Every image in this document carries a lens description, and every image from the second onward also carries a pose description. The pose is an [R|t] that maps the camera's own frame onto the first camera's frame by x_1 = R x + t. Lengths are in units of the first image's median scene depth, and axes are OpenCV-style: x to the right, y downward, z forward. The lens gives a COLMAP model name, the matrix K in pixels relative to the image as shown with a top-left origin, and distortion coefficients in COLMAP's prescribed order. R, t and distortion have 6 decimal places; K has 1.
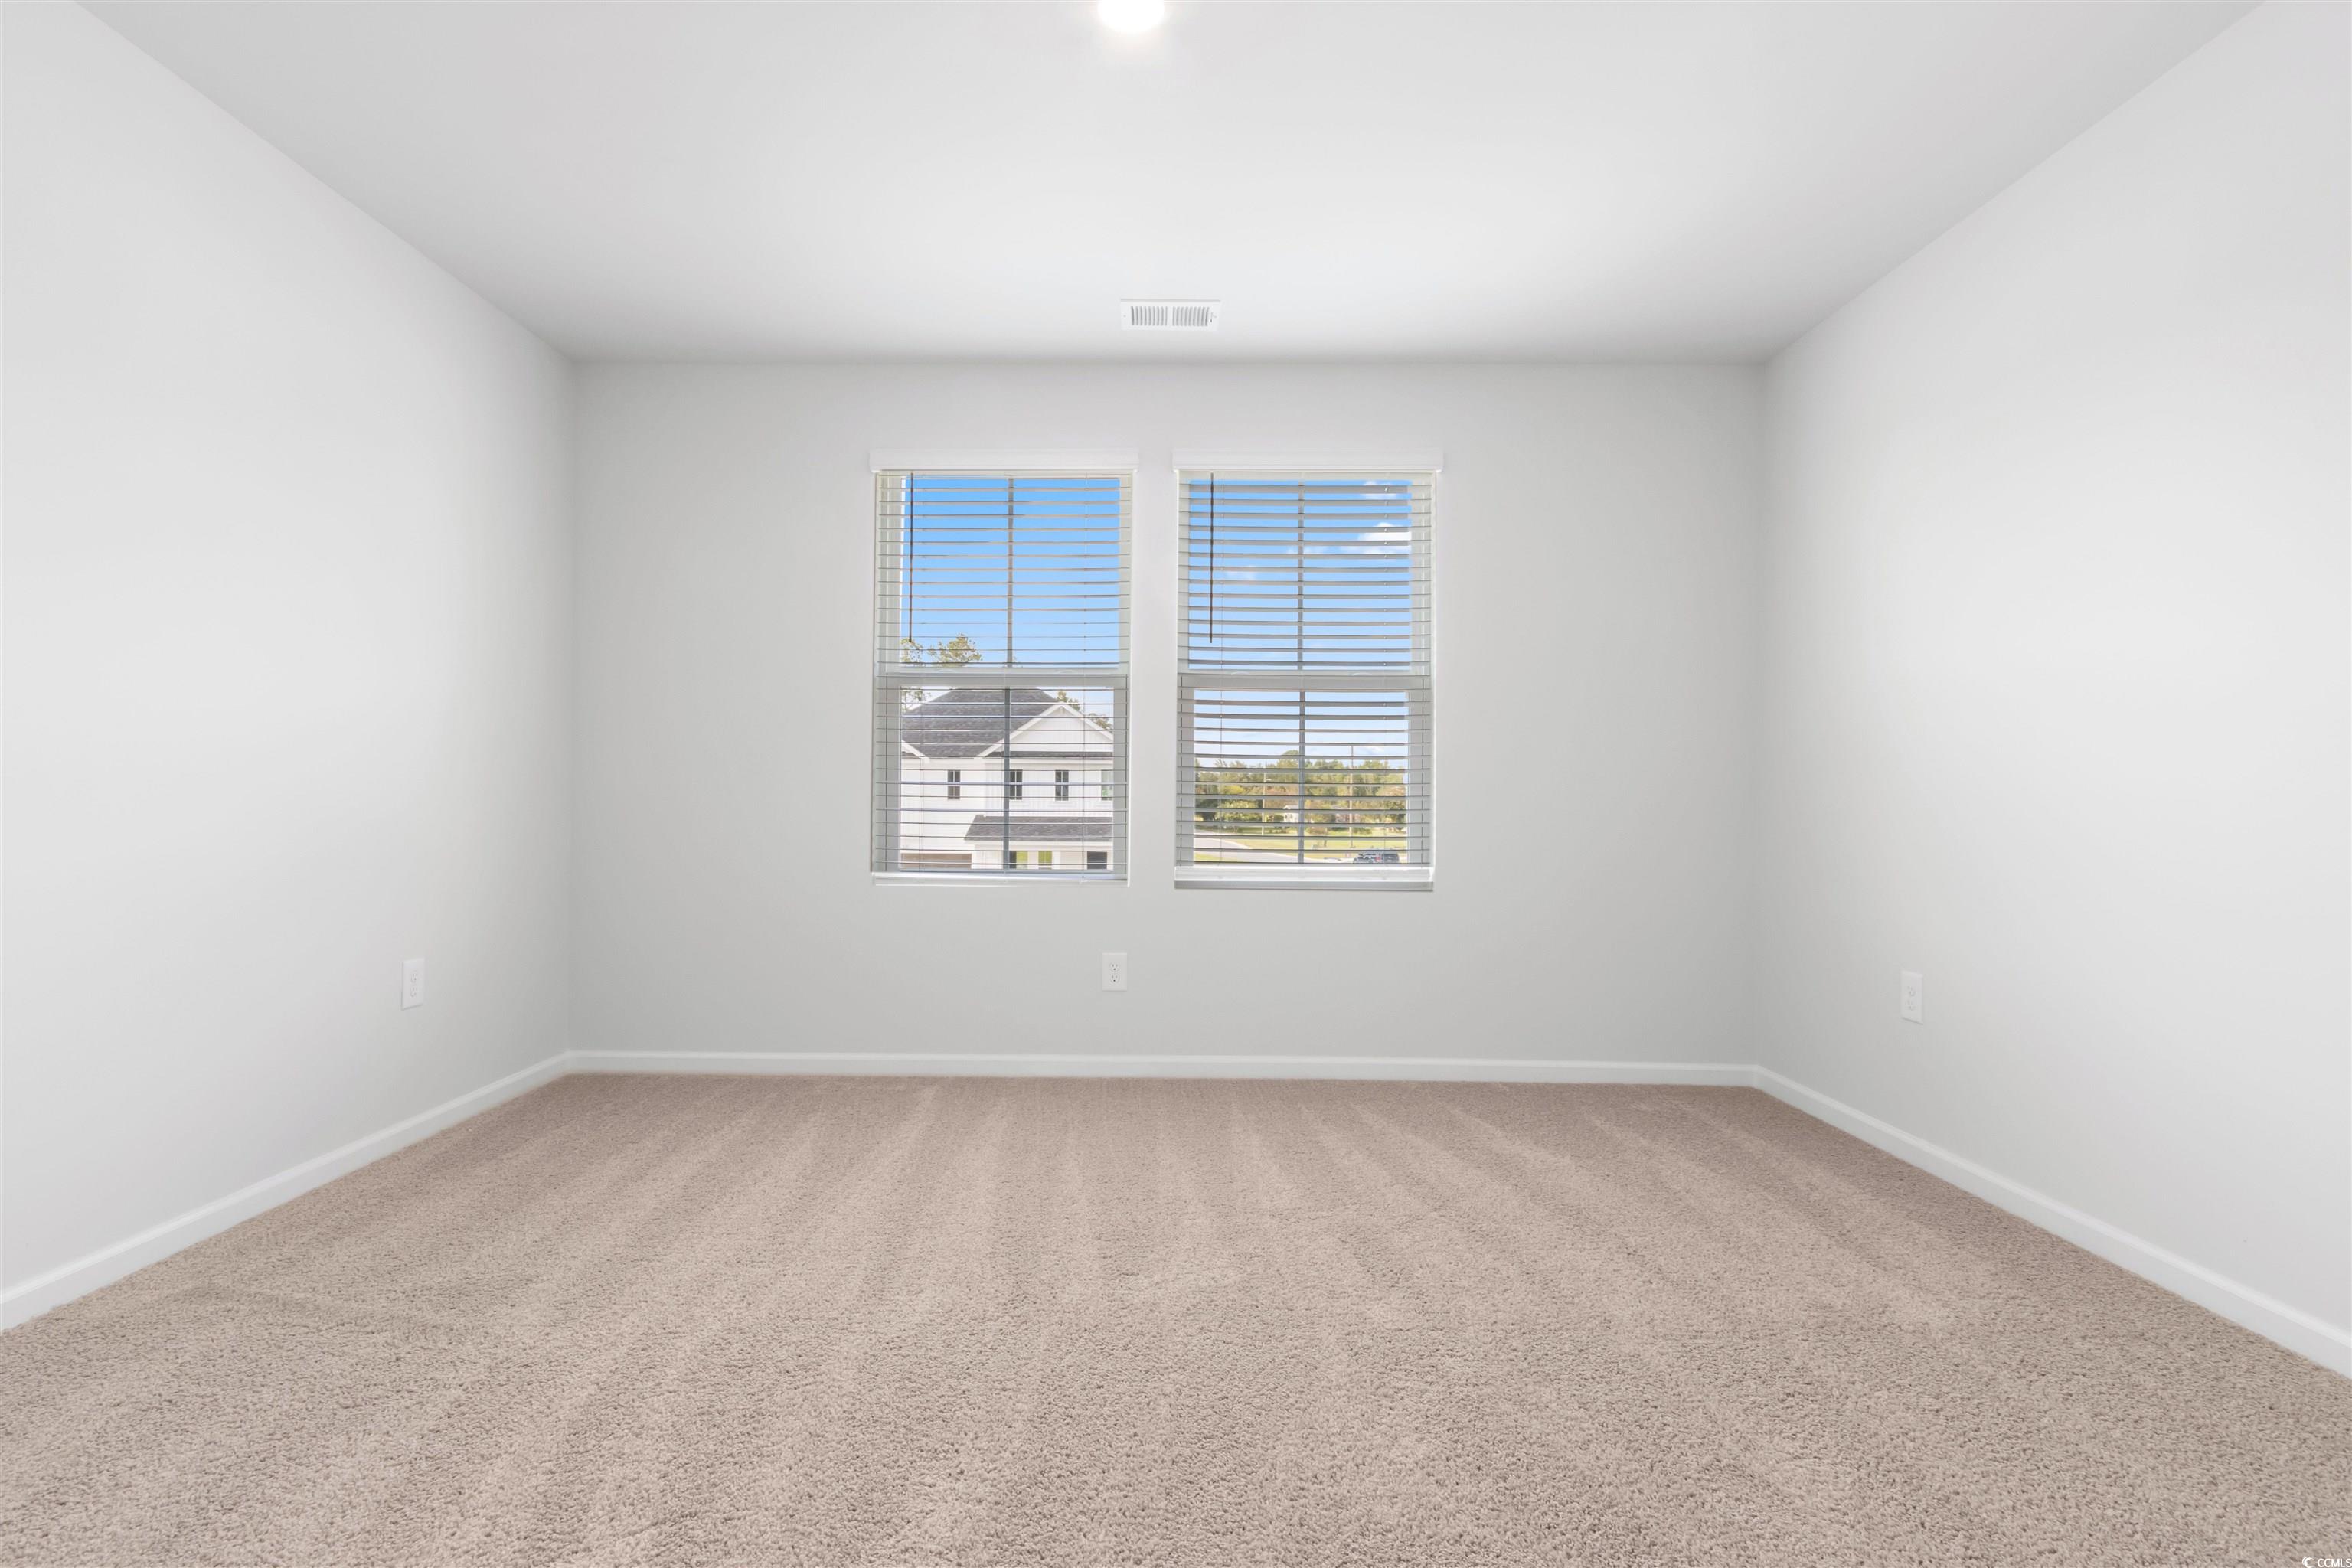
lens RADIAL K [[1063.4, 0, 1176.0], [0, 1063.4, 784.0], [0, 0, 1]] dist [0.000347, -0.000763]
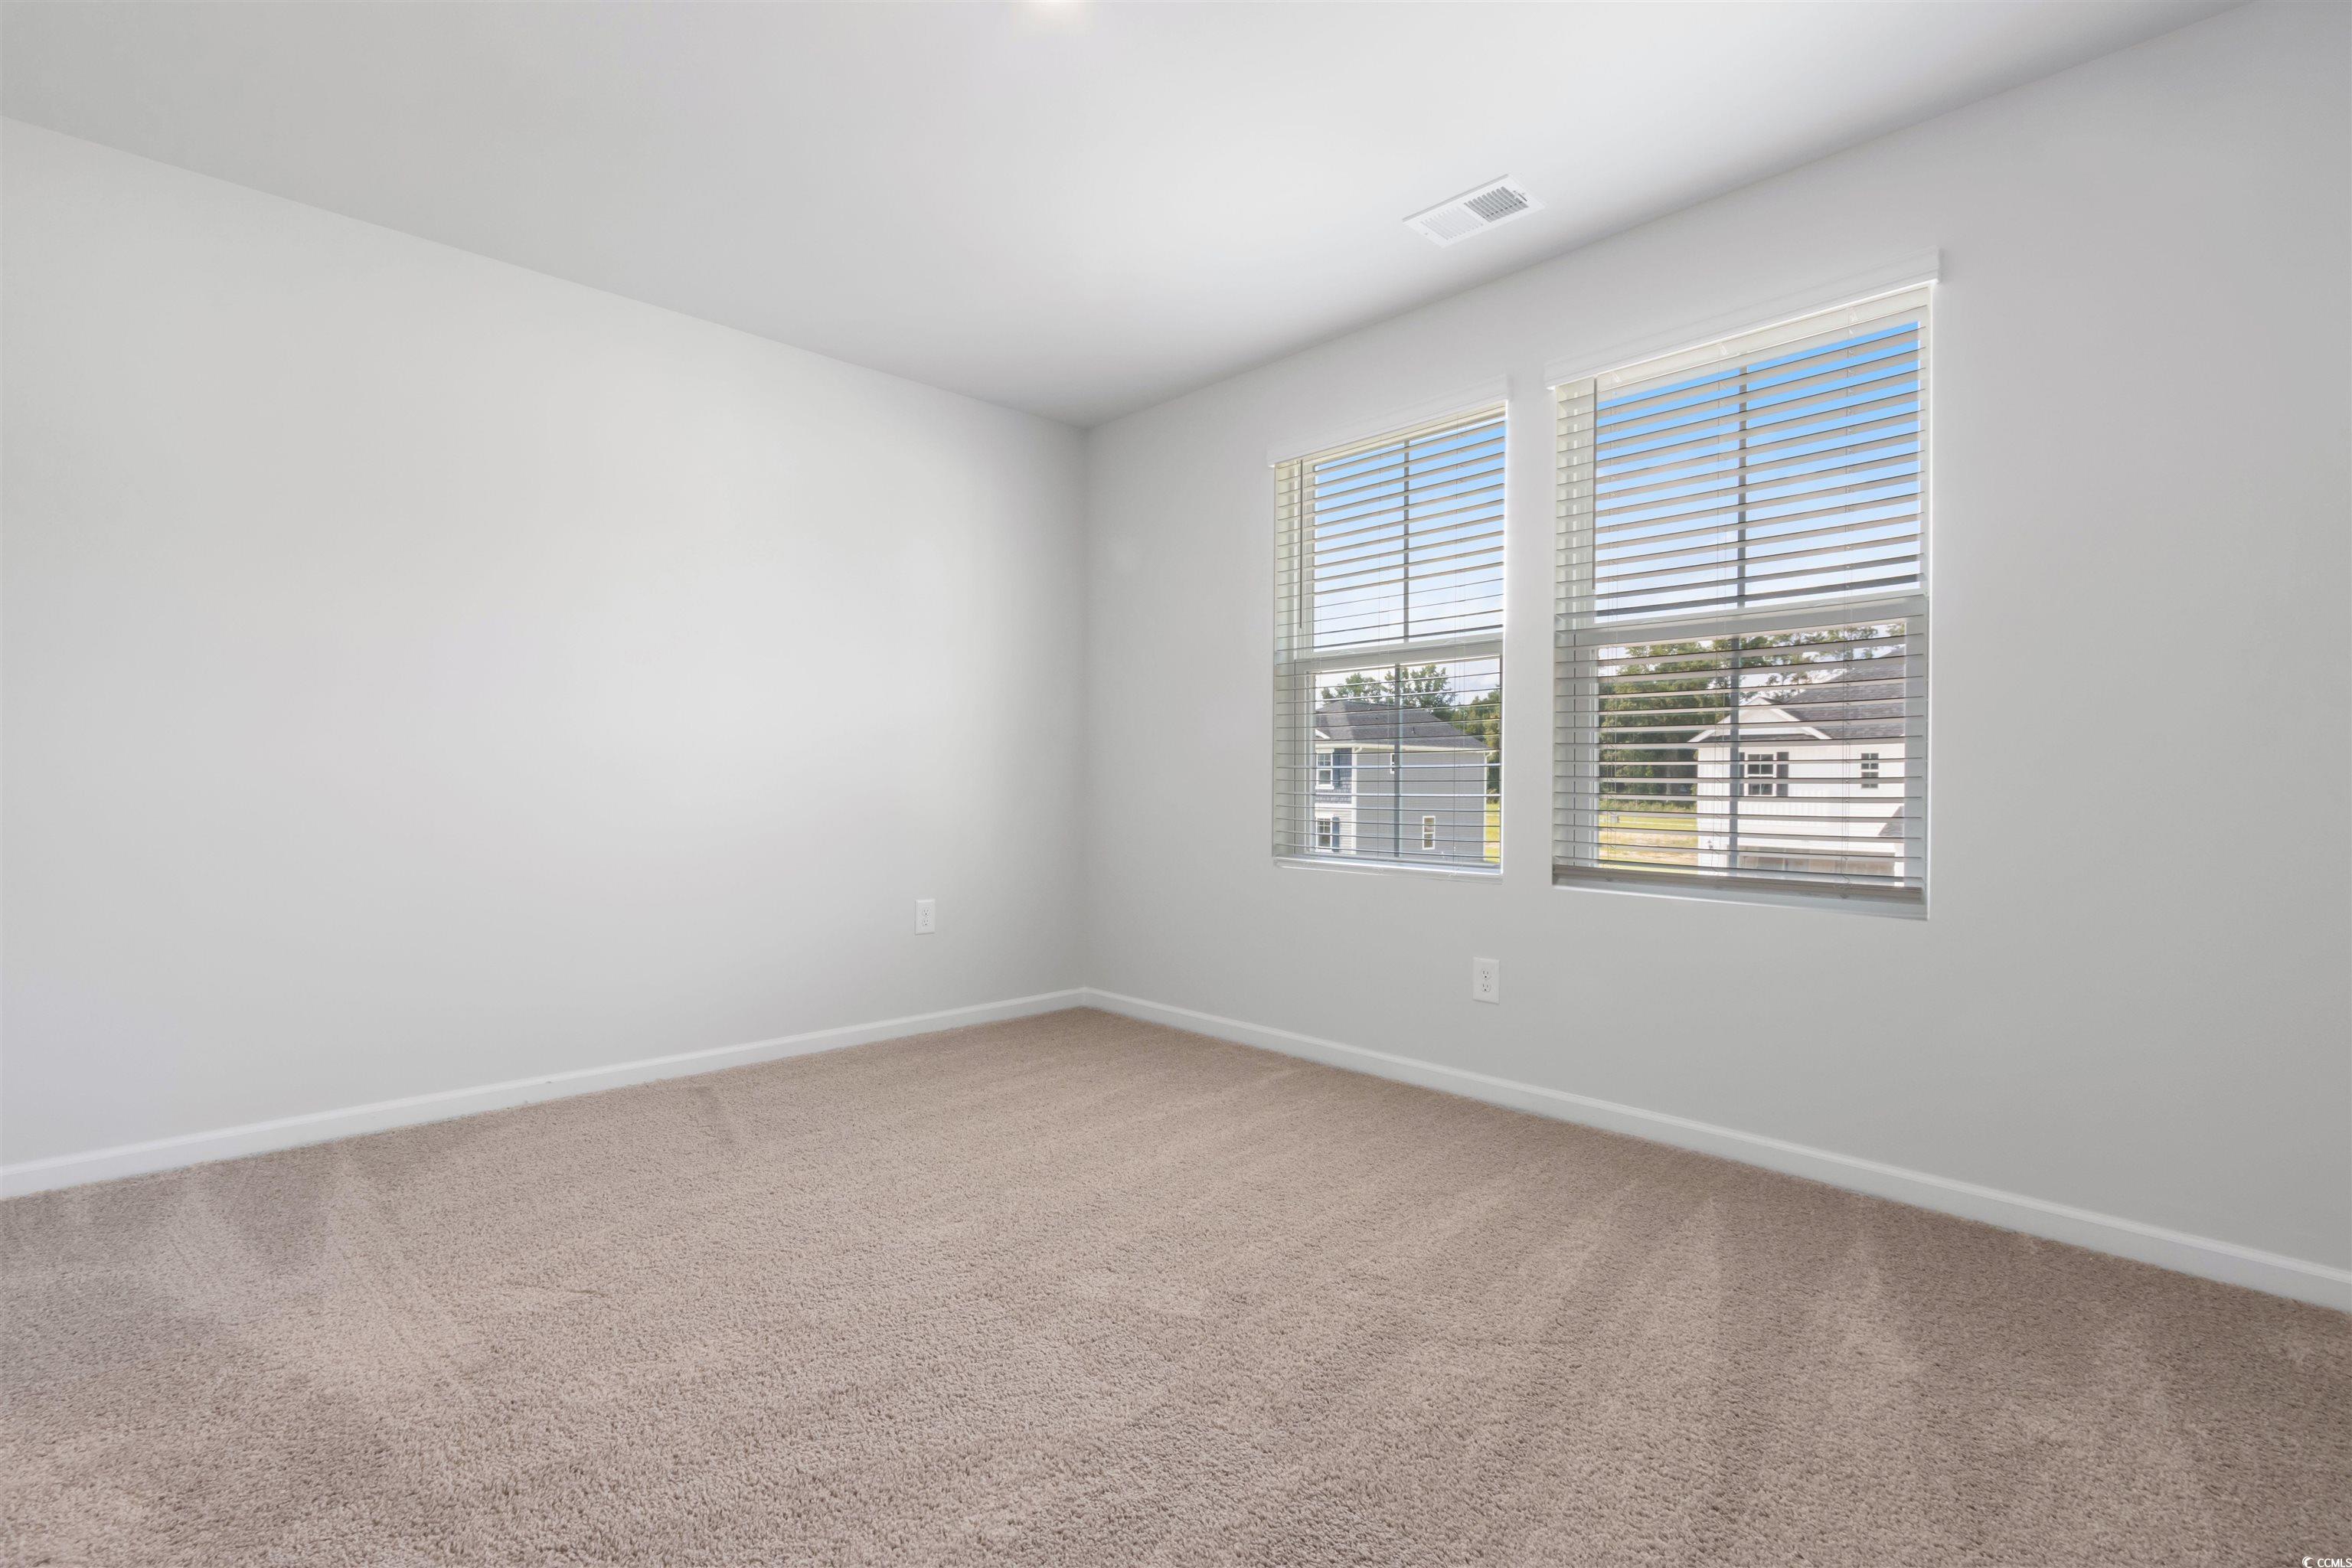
lens RADIAL K [[1063.4, 0, 1176.0], [0, 1063.4, 784.0], [0, 0, 1]] dist [0.000347, -0.000763]
pose [[0.704622, -0.001730, -0.709581, 0.482779], [0.008237, 0.999950, 0.005742, 0.011363], [0.709535, -0.009891, 0.704601, 0.260902]]
